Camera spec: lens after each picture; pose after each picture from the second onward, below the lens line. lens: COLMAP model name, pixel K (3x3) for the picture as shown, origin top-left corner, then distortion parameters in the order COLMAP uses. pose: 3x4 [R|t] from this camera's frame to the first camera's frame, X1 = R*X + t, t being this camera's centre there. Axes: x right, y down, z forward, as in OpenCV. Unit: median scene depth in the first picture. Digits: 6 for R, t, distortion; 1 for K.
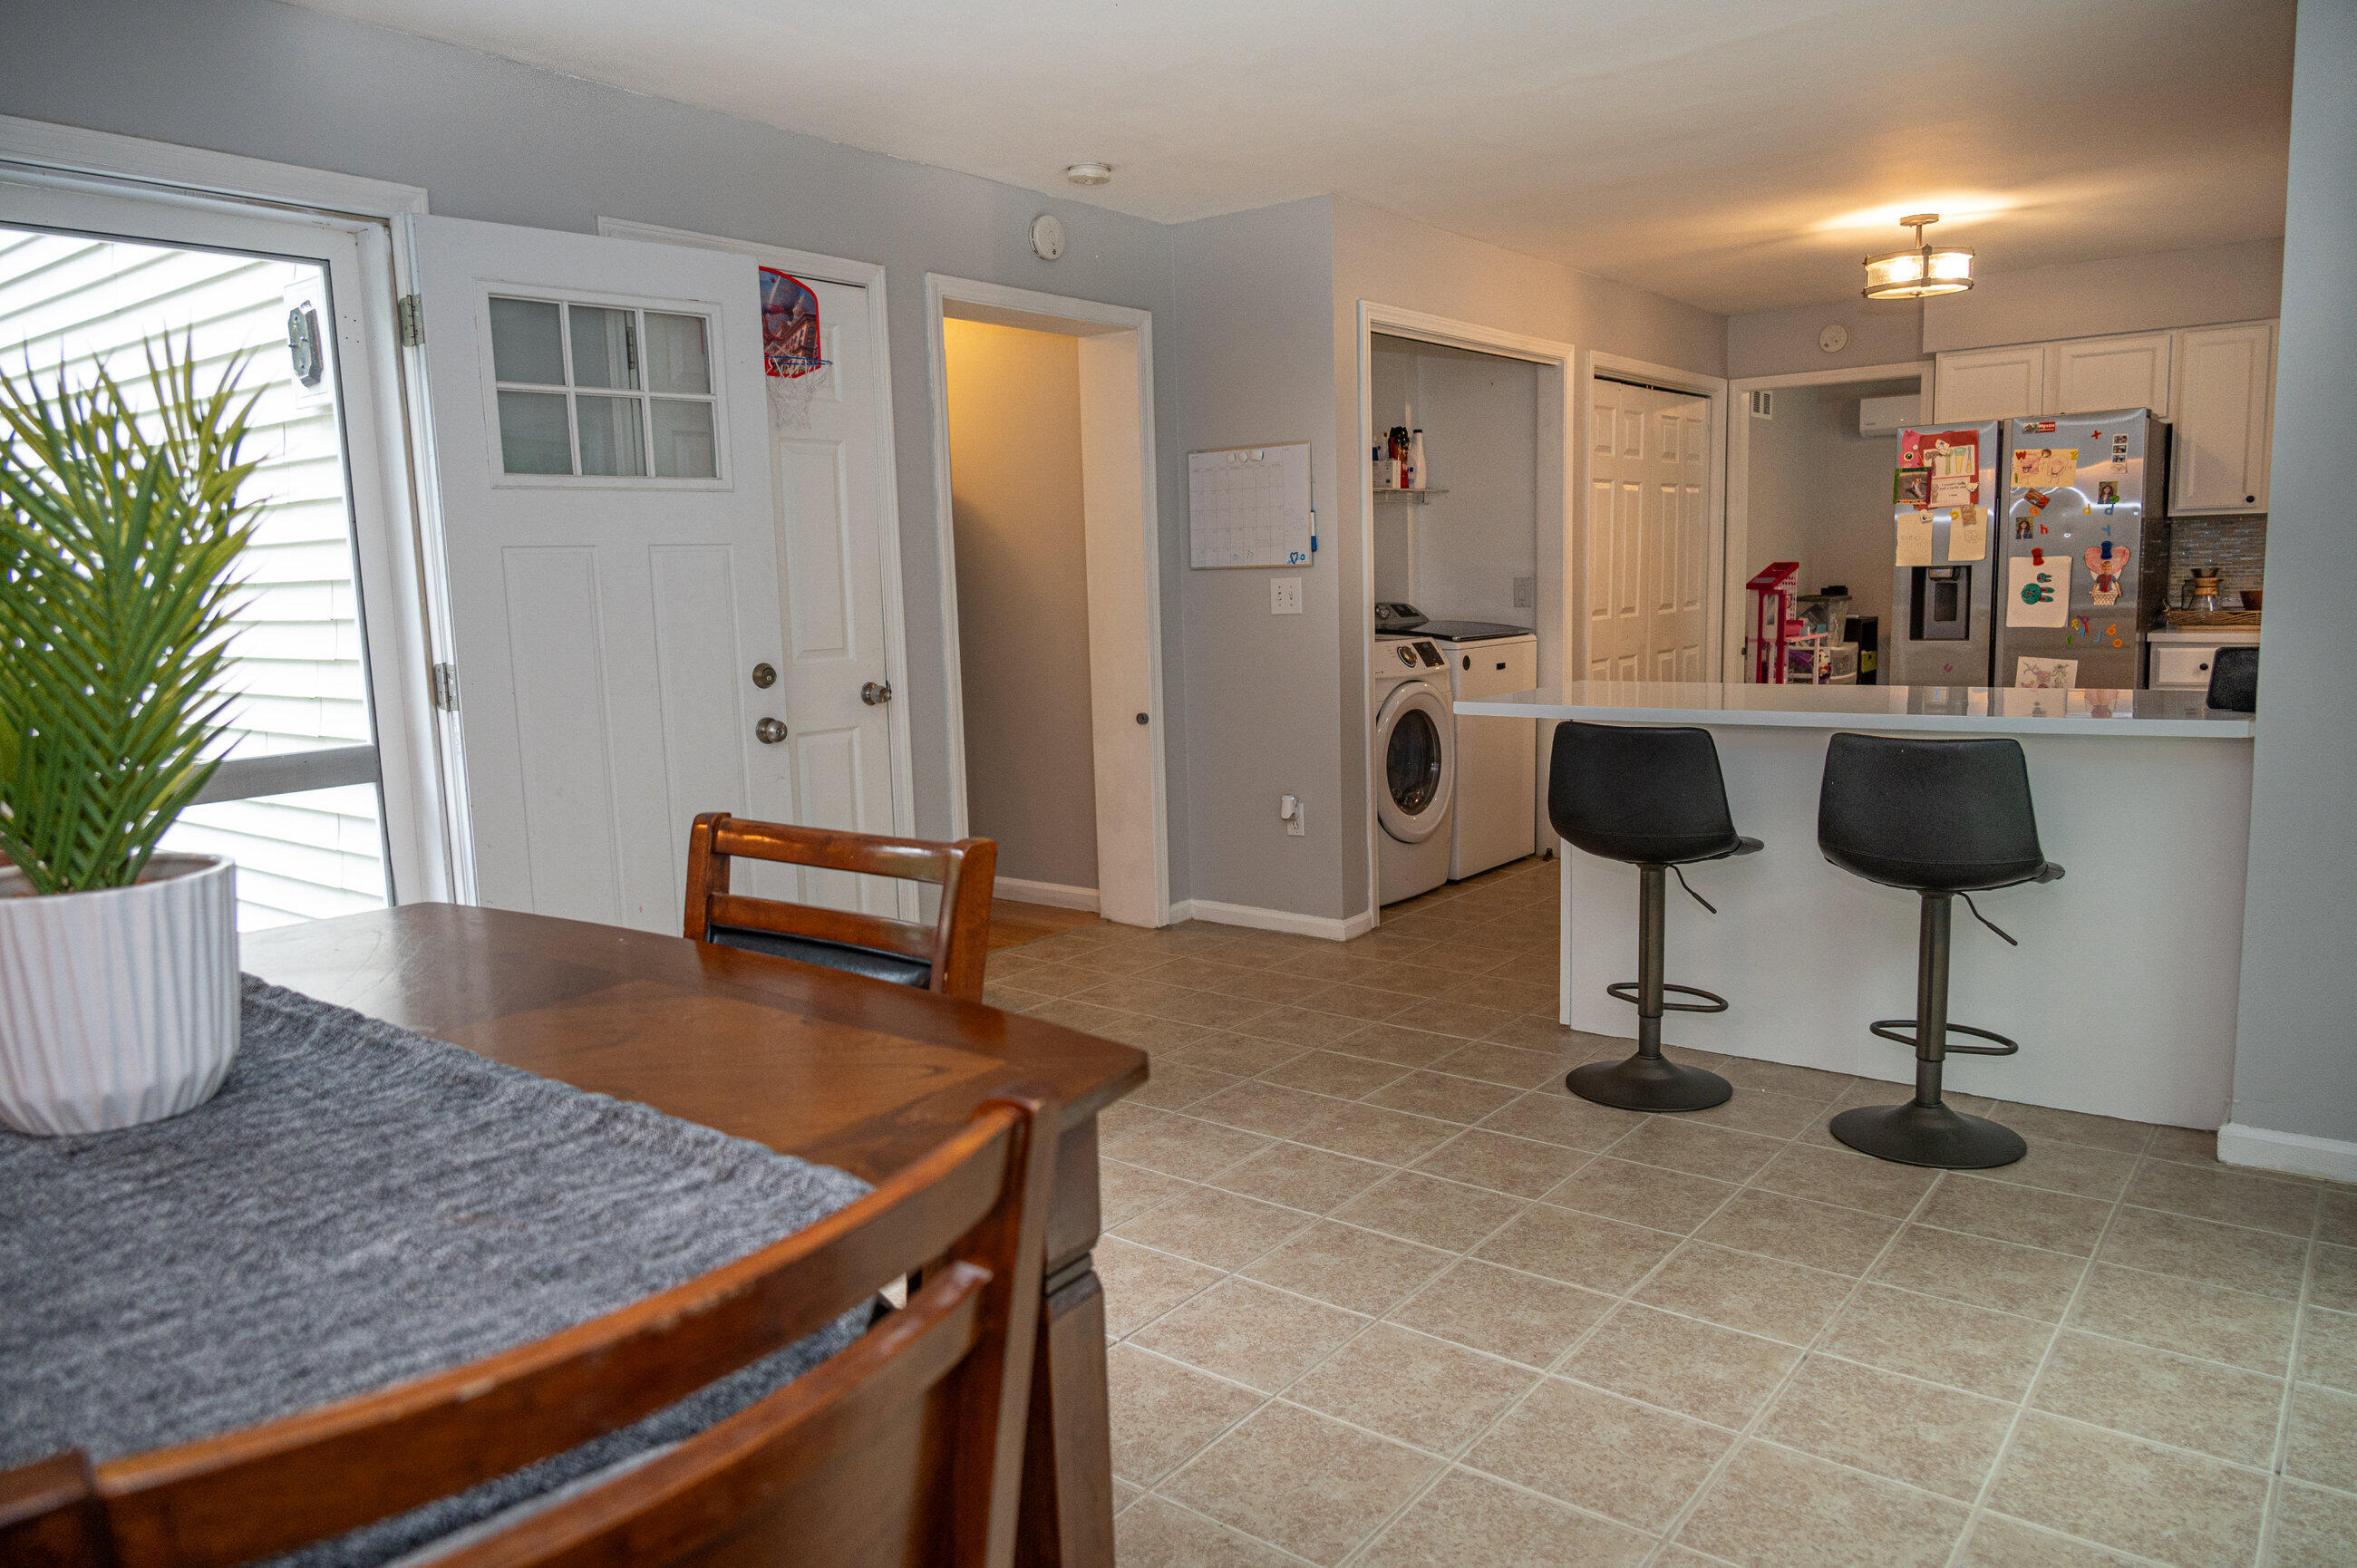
lens RADIAL K [[1571.4, 0, 1177.6], [0, 1571.4, 782.3], [0, 0, 1]] dist [-0.003159, -0.000082]
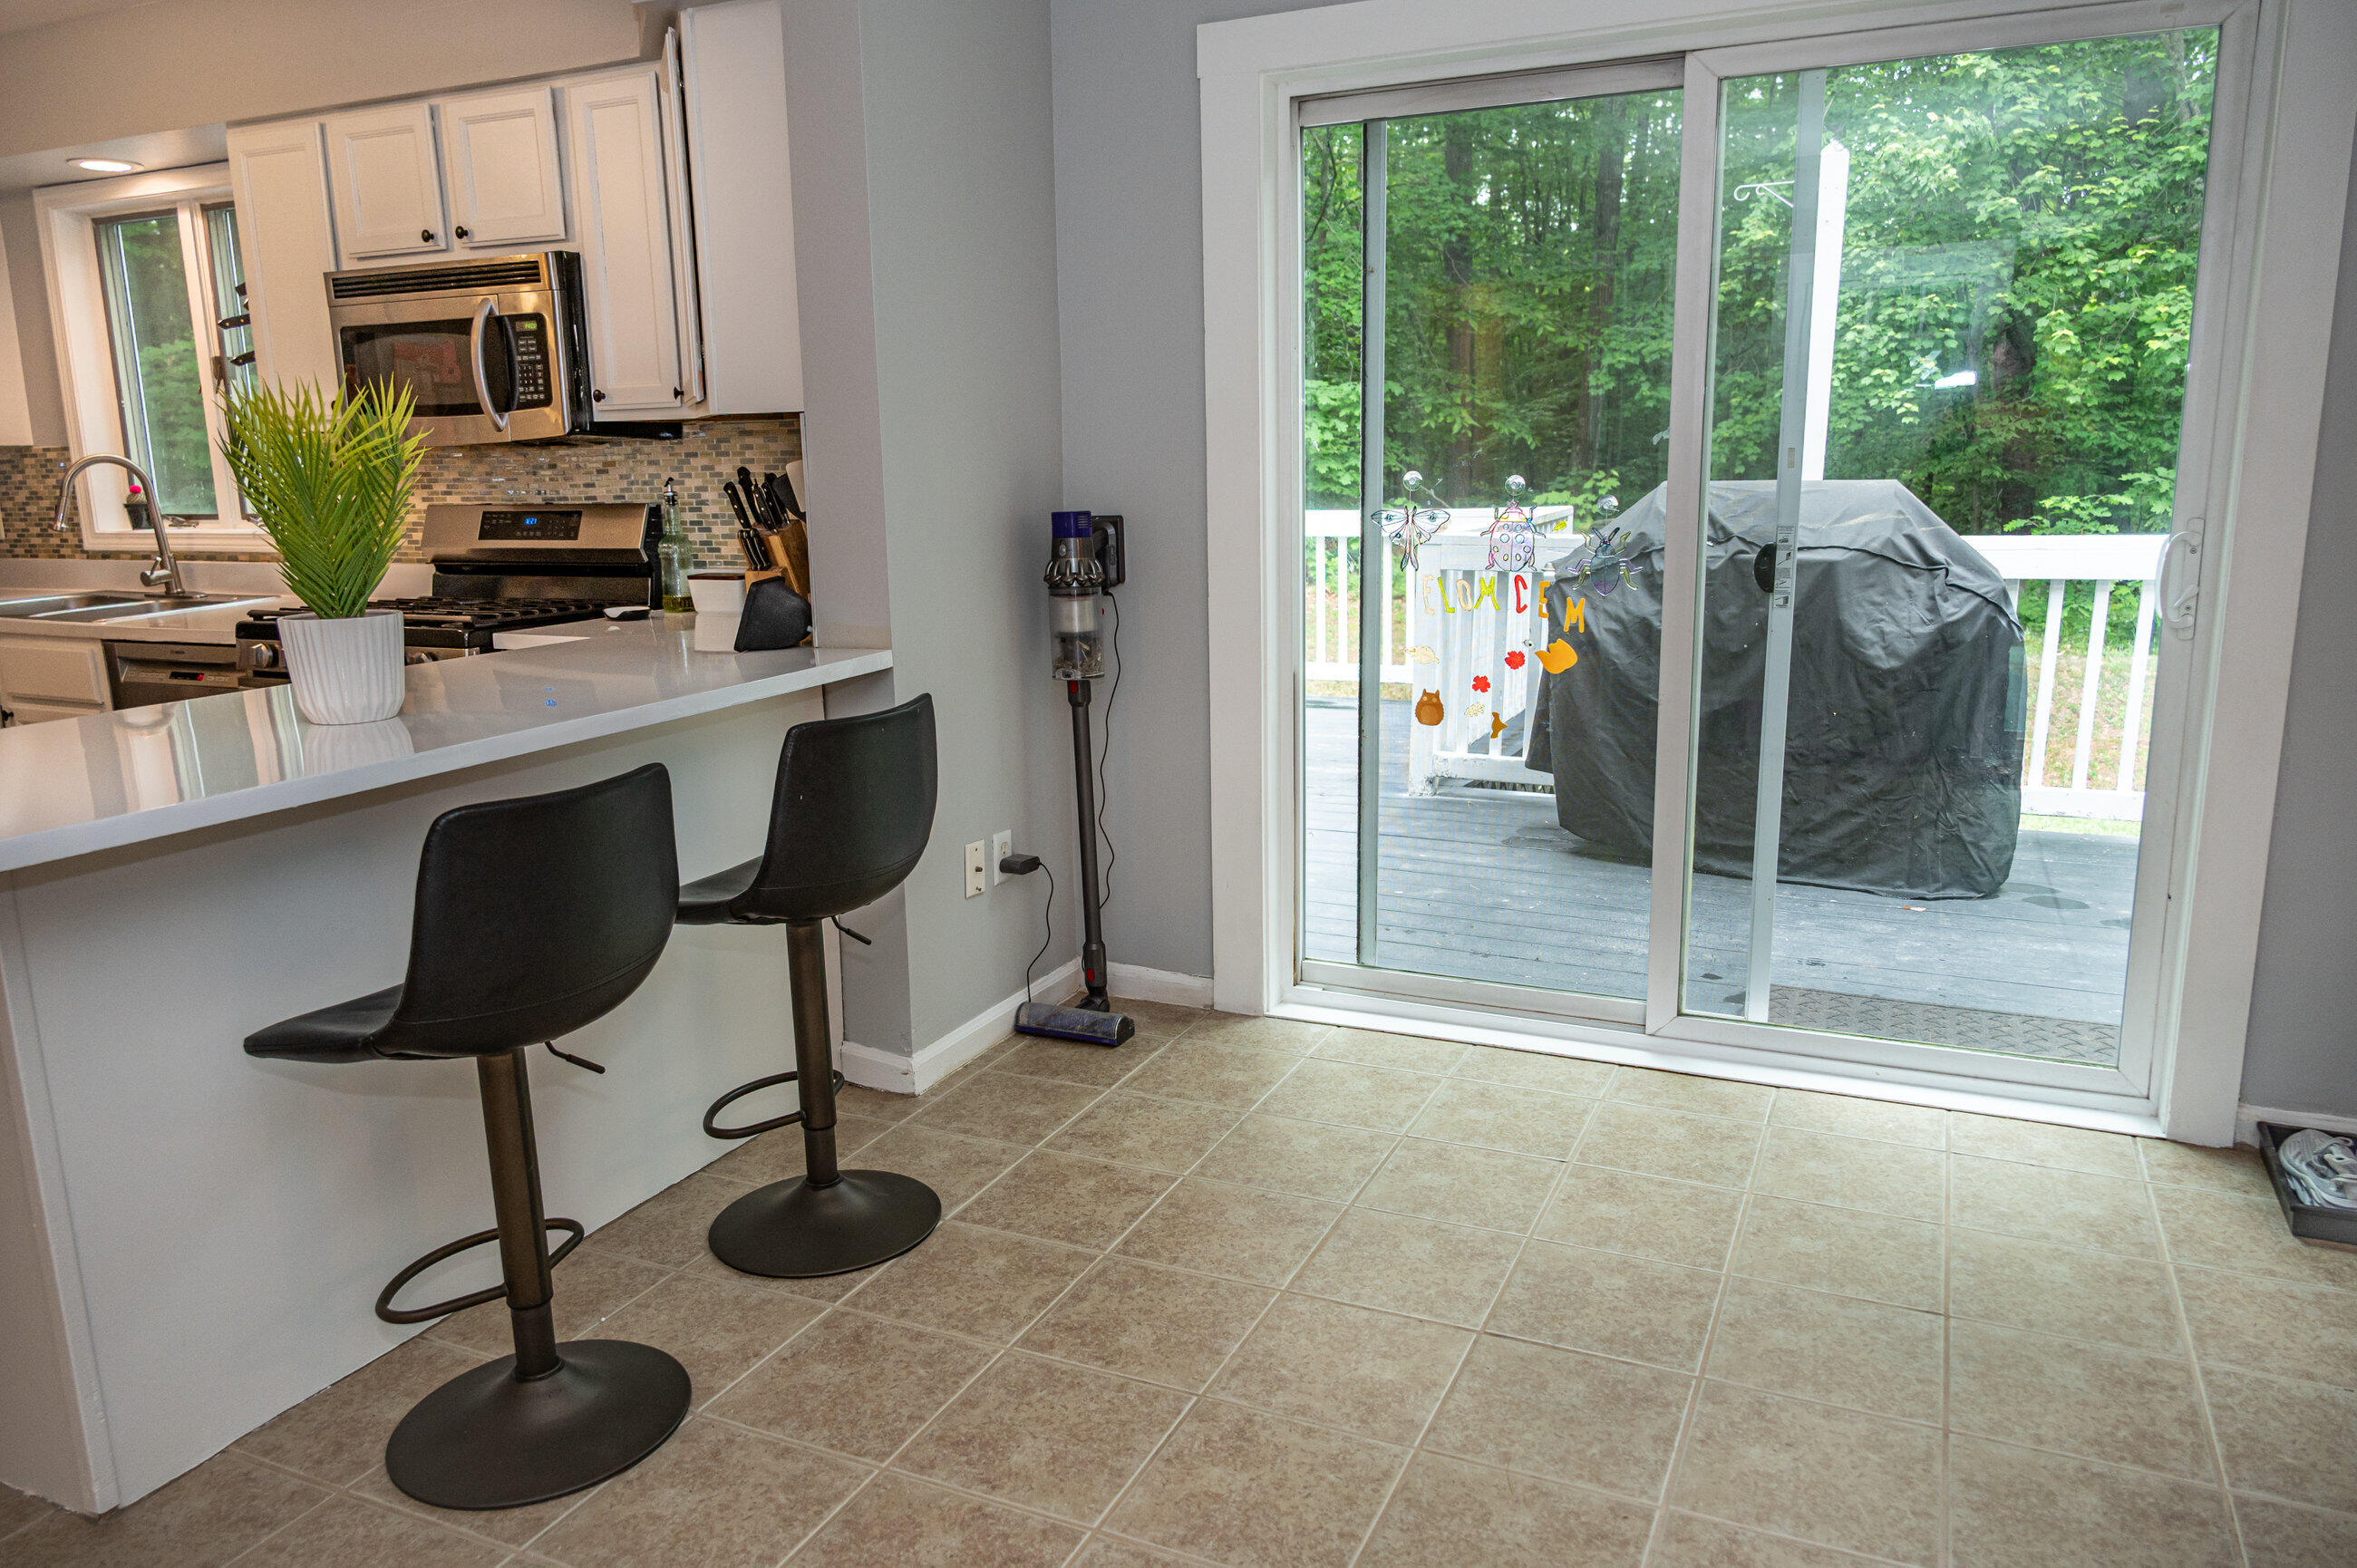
lens RADIAL K [[1614.5, 0, 1183.7], [0, 1614.5, 779.8], [0, 0, 1]] dist [0.004263, -0.001165]
pose [[-0.221942, -0.159430, 0.961938, -0.160246], [0.157676, 0.967689, 0.196763, -0.062425], [-0.962227, 0.195344, -0.189632, 0.498977]]
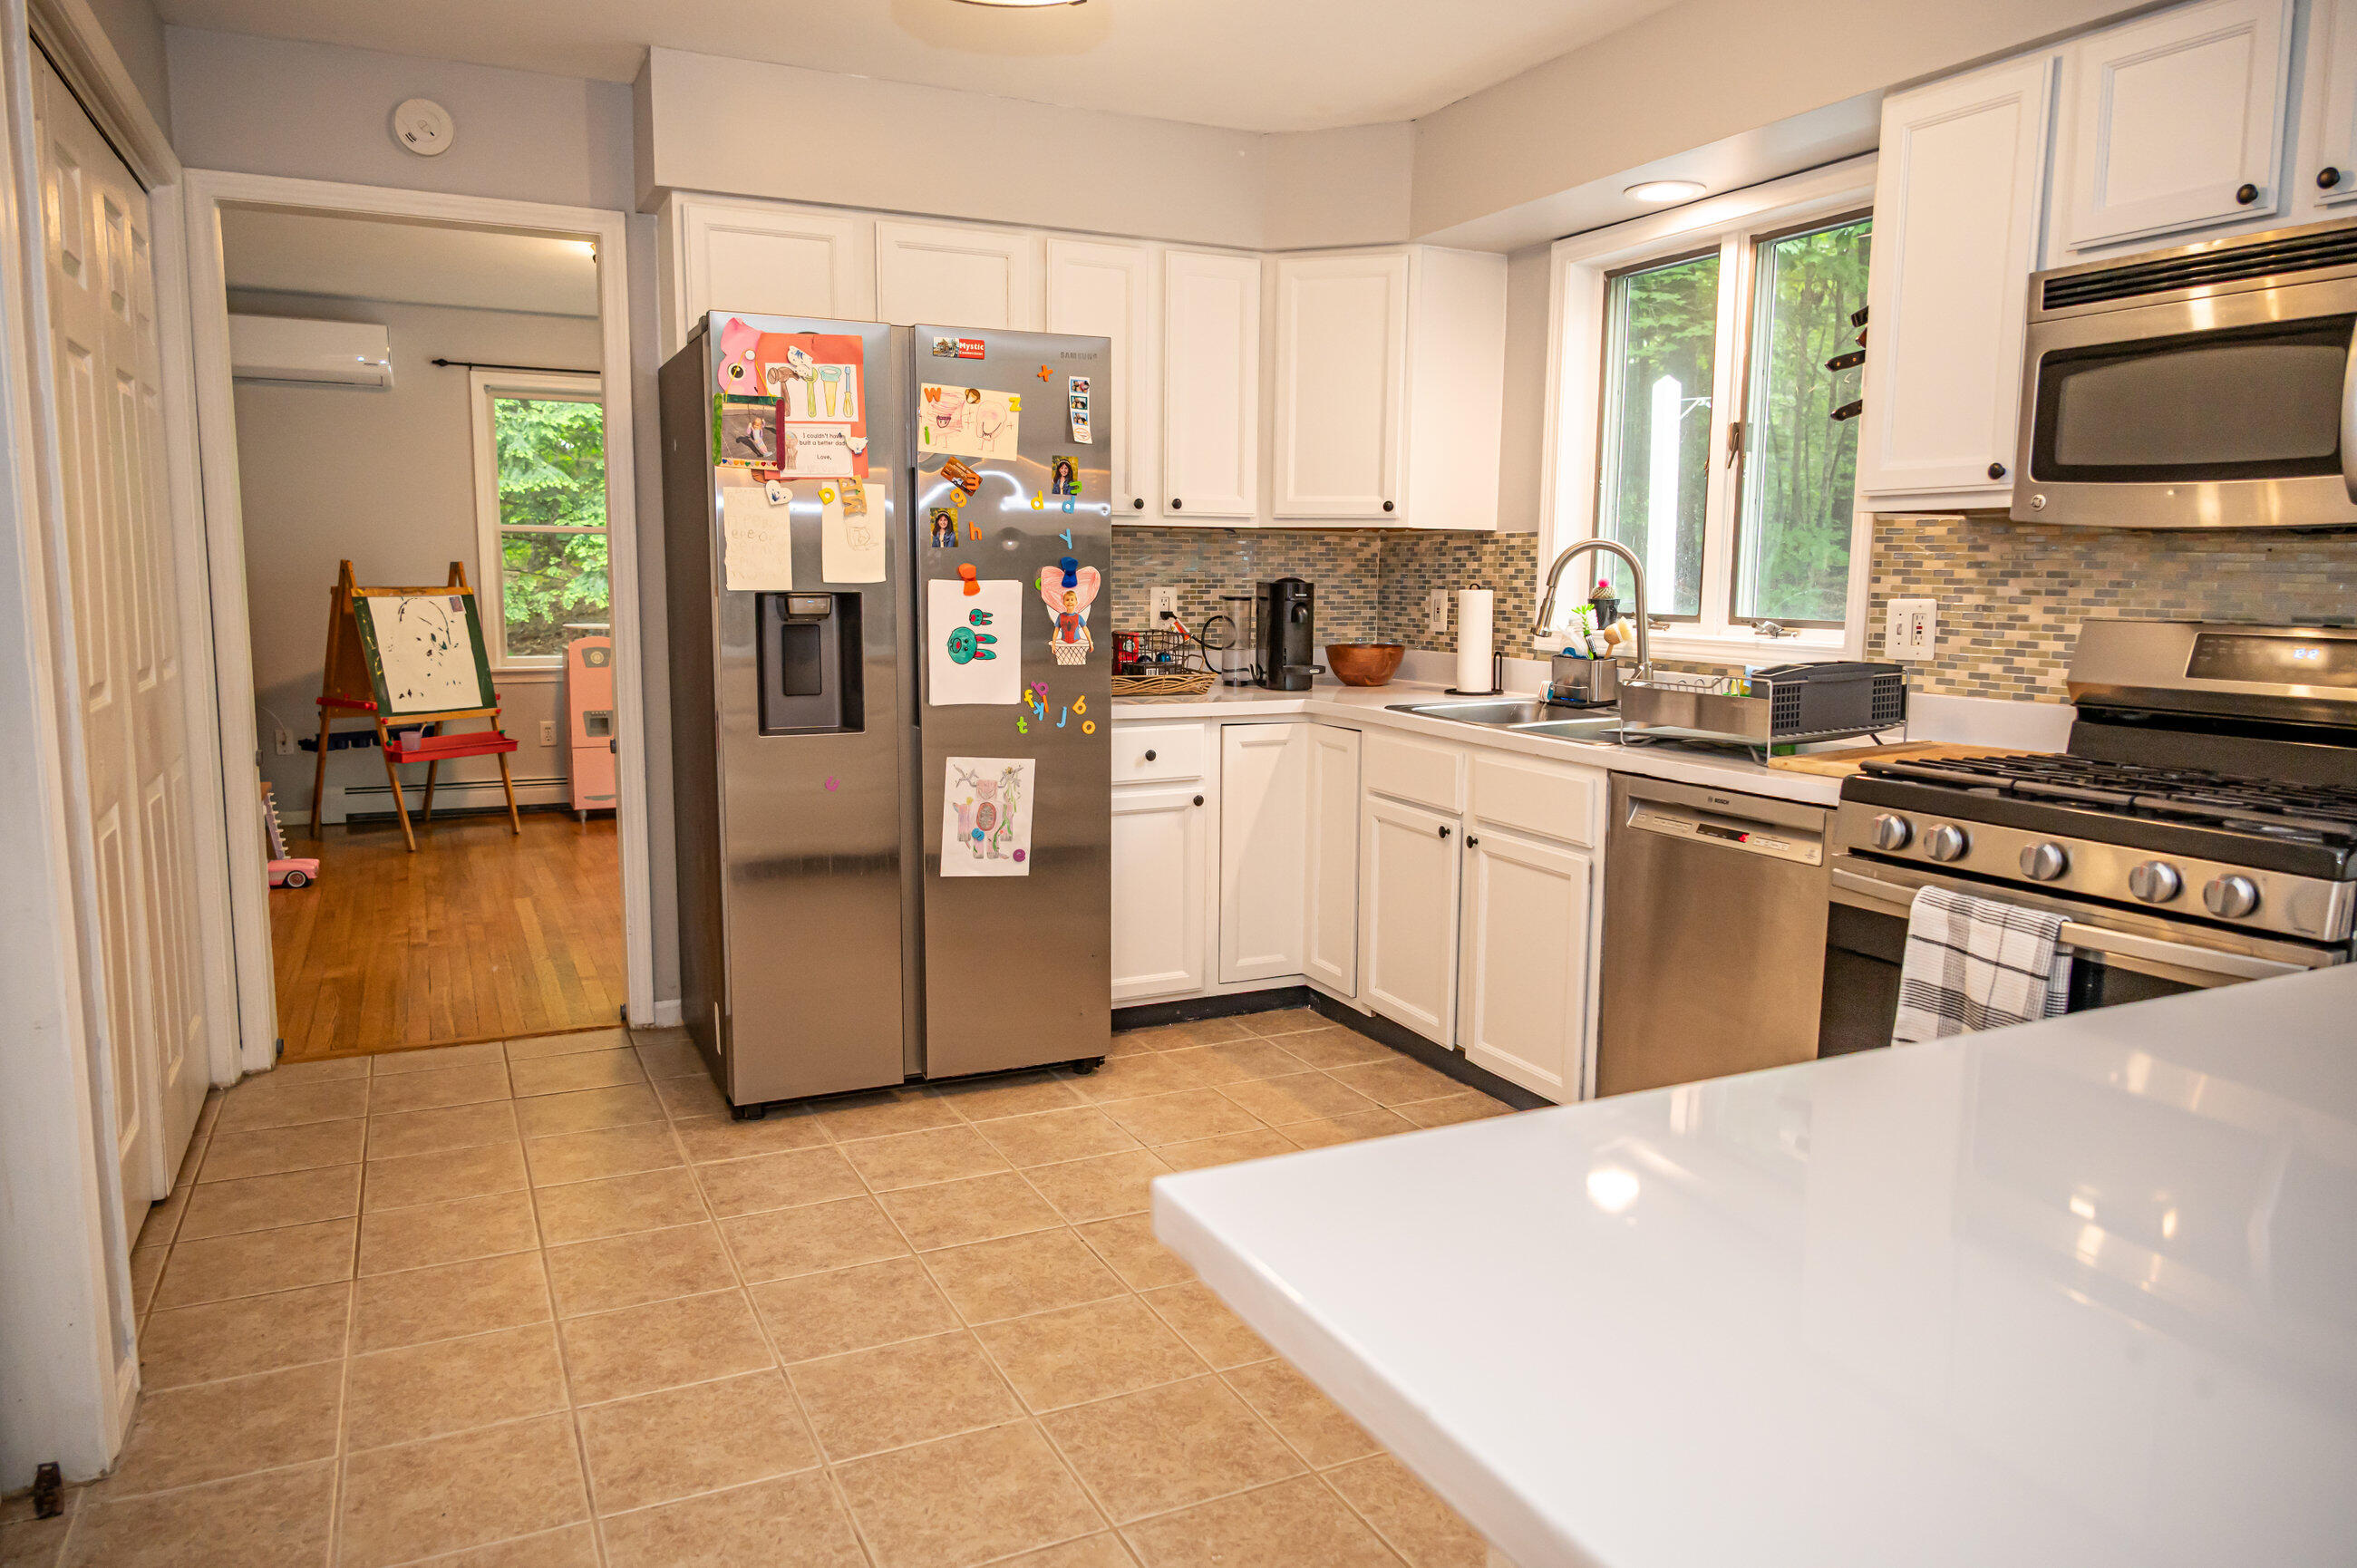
lens RADIAL K [[1571.4, 0, 1173.8], [0, 1571.4, 778.2], [0, 0, 1]] dist [-0.003159, -0.000082]
pose [[0.443757, -0.083439, 0.892254, 0.071484], [0.097432, 0.994246, 0.044520, -0.090791], [-0.890835, 0.067178, 0.449333, 0.686229]]
